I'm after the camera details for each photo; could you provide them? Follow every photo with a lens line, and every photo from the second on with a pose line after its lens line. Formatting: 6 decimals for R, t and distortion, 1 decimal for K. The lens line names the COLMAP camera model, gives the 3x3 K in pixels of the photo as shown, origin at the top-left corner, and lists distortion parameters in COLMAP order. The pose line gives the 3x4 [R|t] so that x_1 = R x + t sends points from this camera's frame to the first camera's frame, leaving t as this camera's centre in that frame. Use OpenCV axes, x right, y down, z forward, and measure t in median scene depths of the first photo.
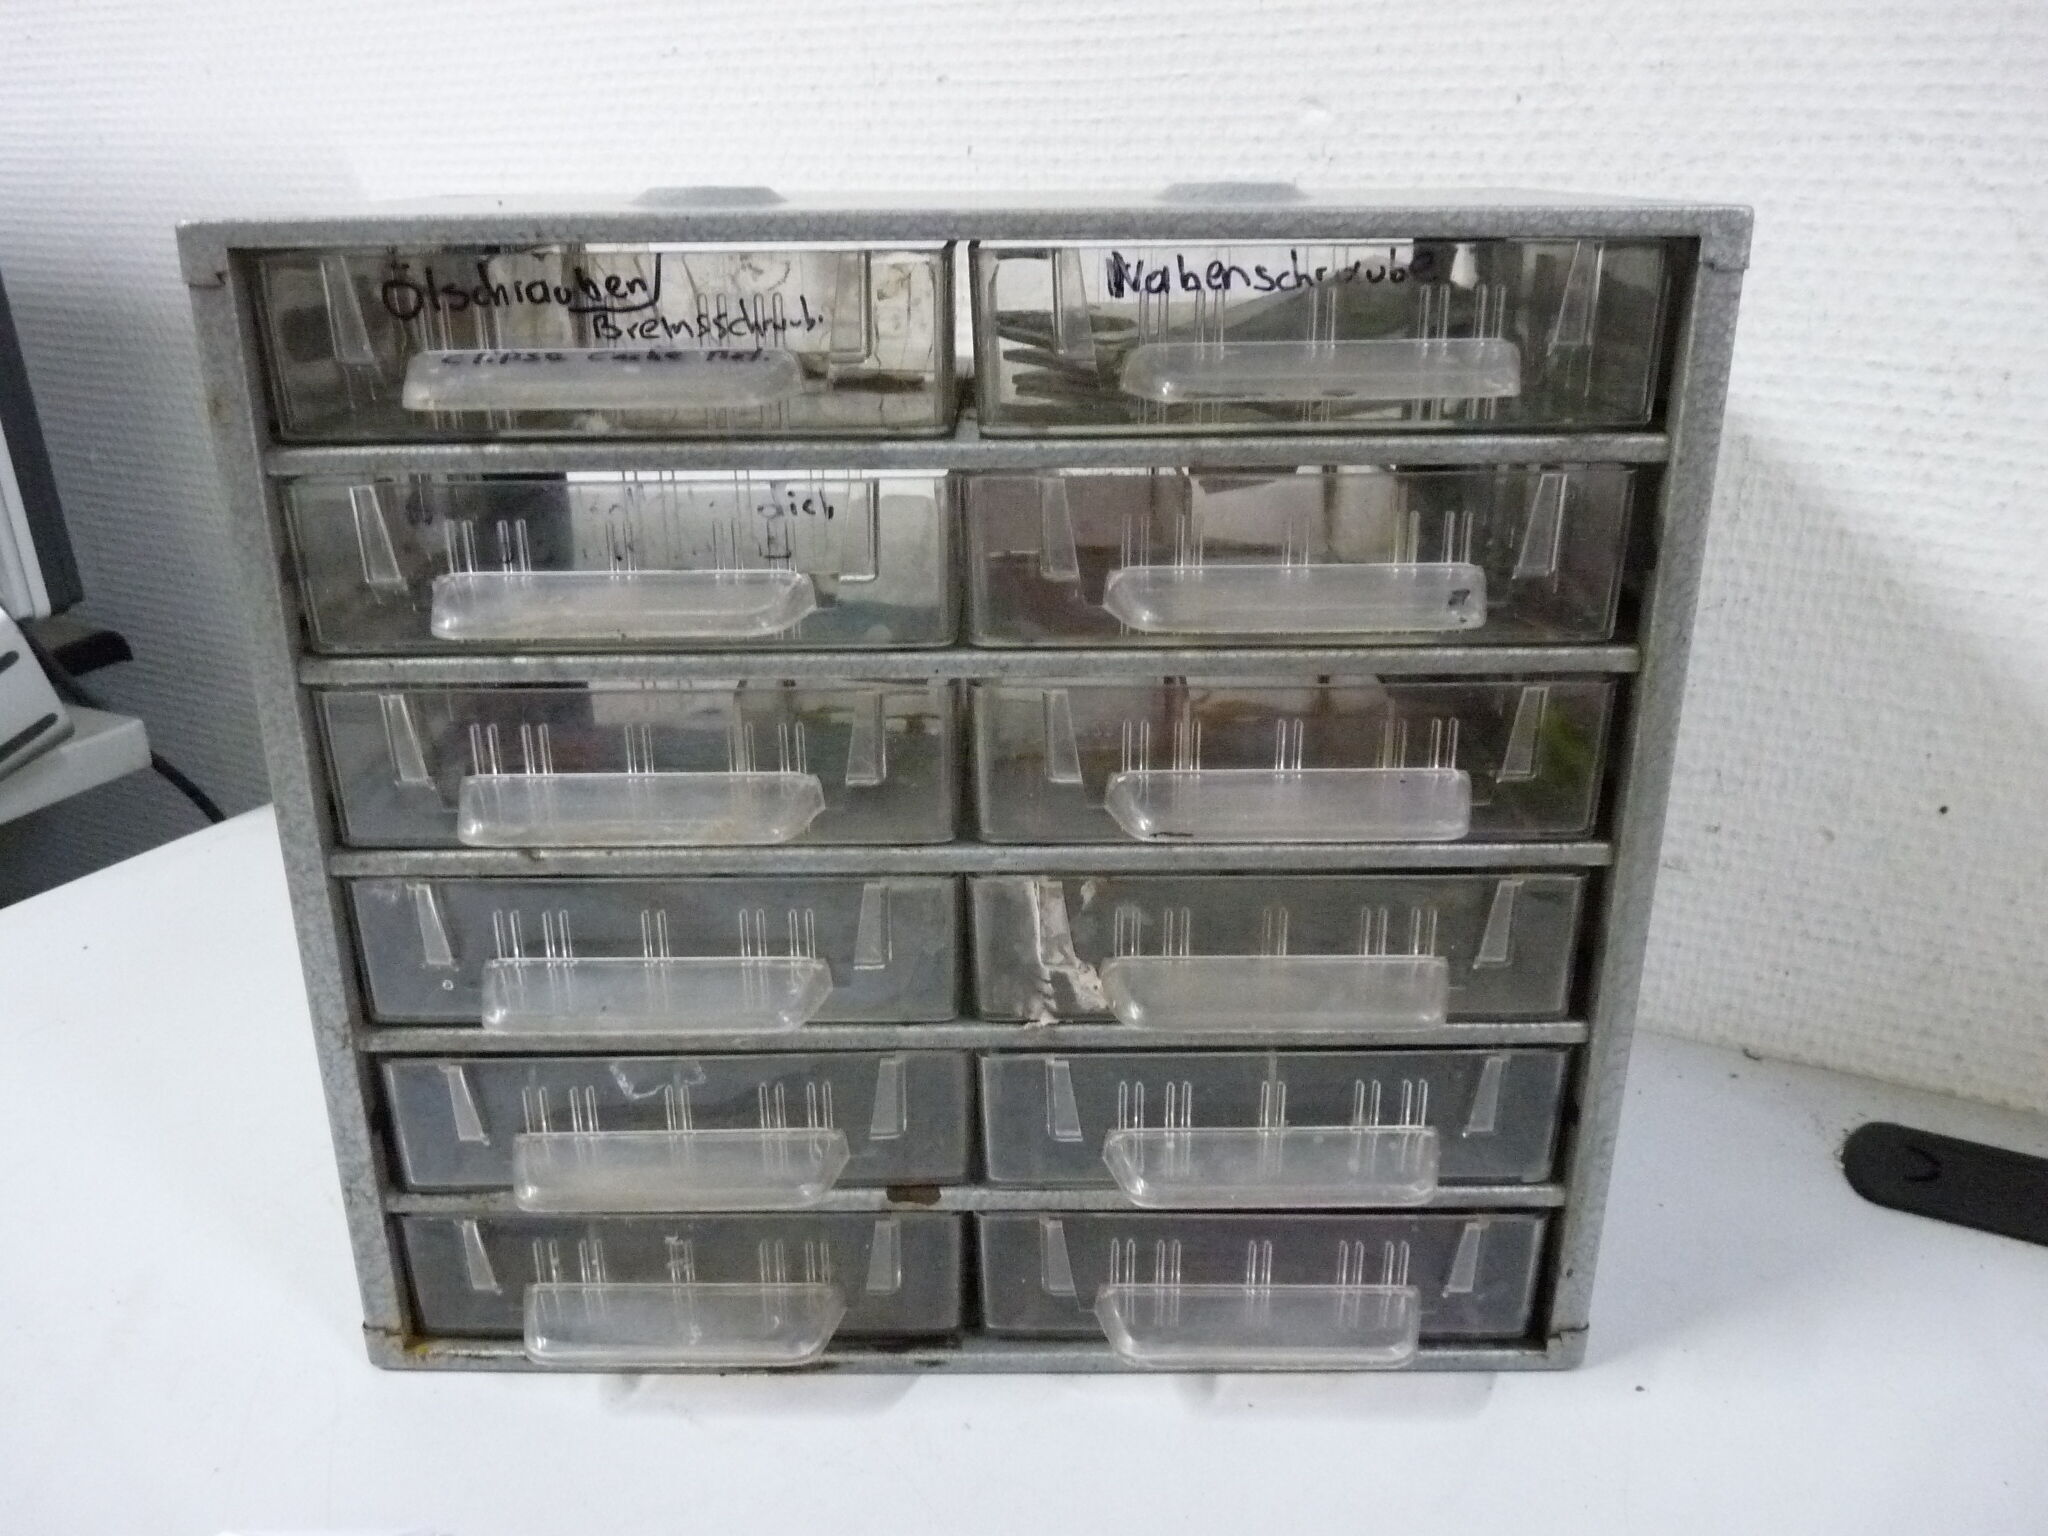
lens RADIAL K [[1654.5, 0, 1032.5], [0, 1654.5, 754.7], [0, 0, 1]] dist [-0.022382, -0.003588]
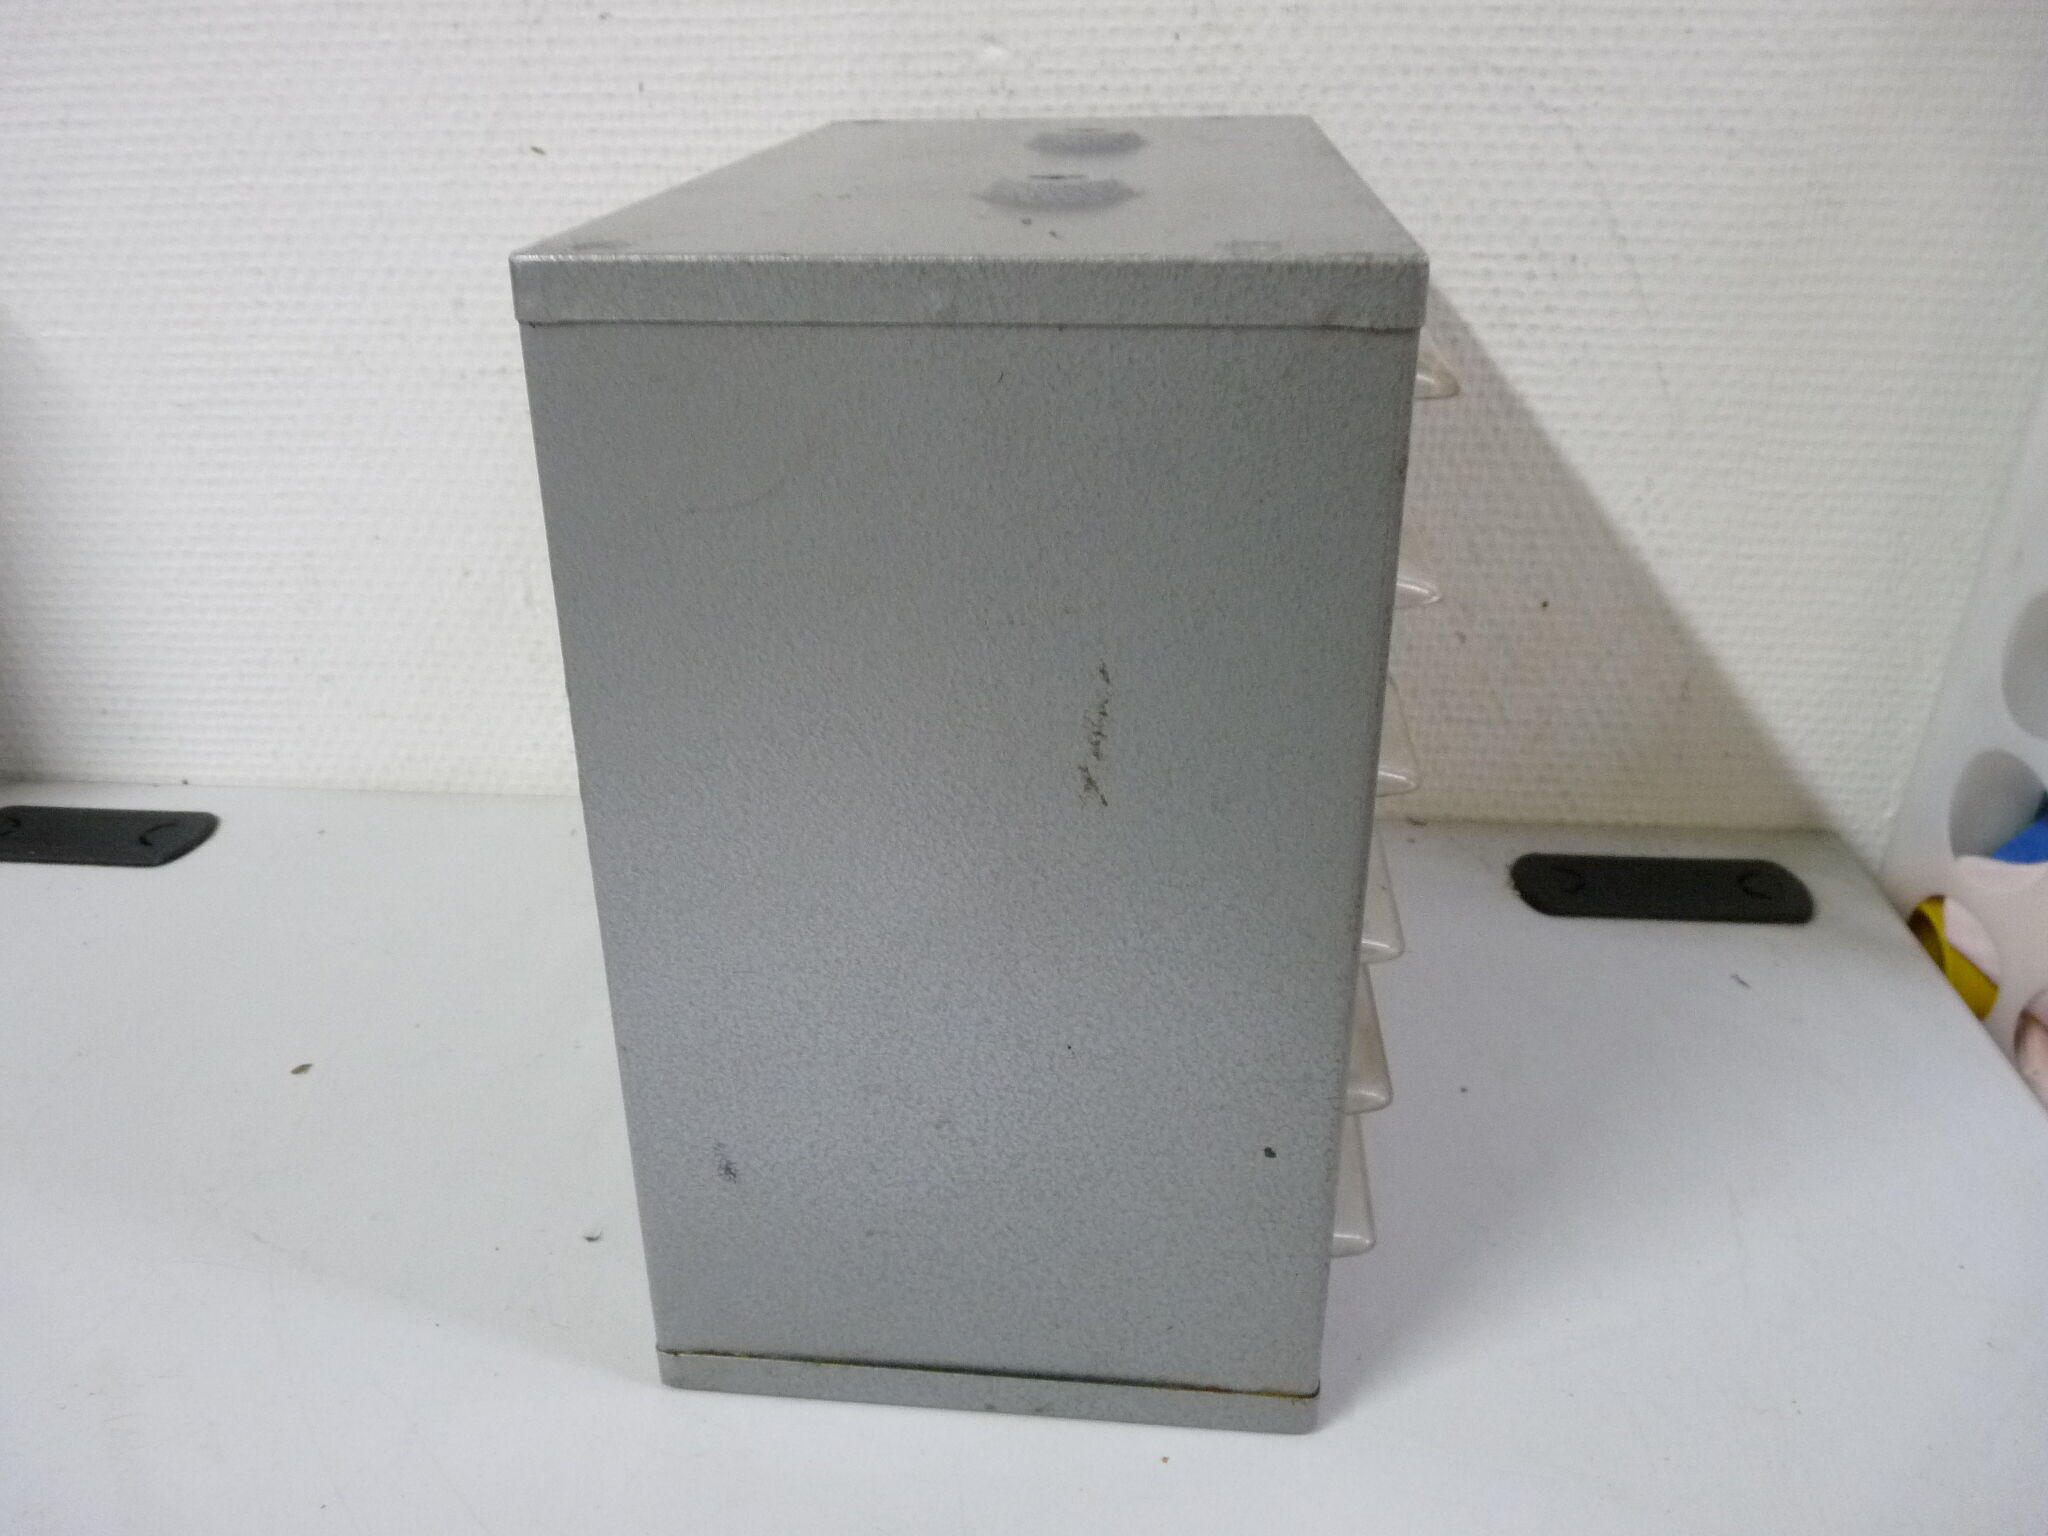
lens RADIAL K [[1654.5, 0, 1020.3], [0, 1654.5, 762.8], [0, 0, 1]] dist [-0.022382, -0.003588]
pose [[0.923477, -0.171140, 0.343368, -0.277473], [0.141025, 0.983759, 0.111040, -0.044460], [-0.356794, -0.054119, 0.932614, -0.053314]]
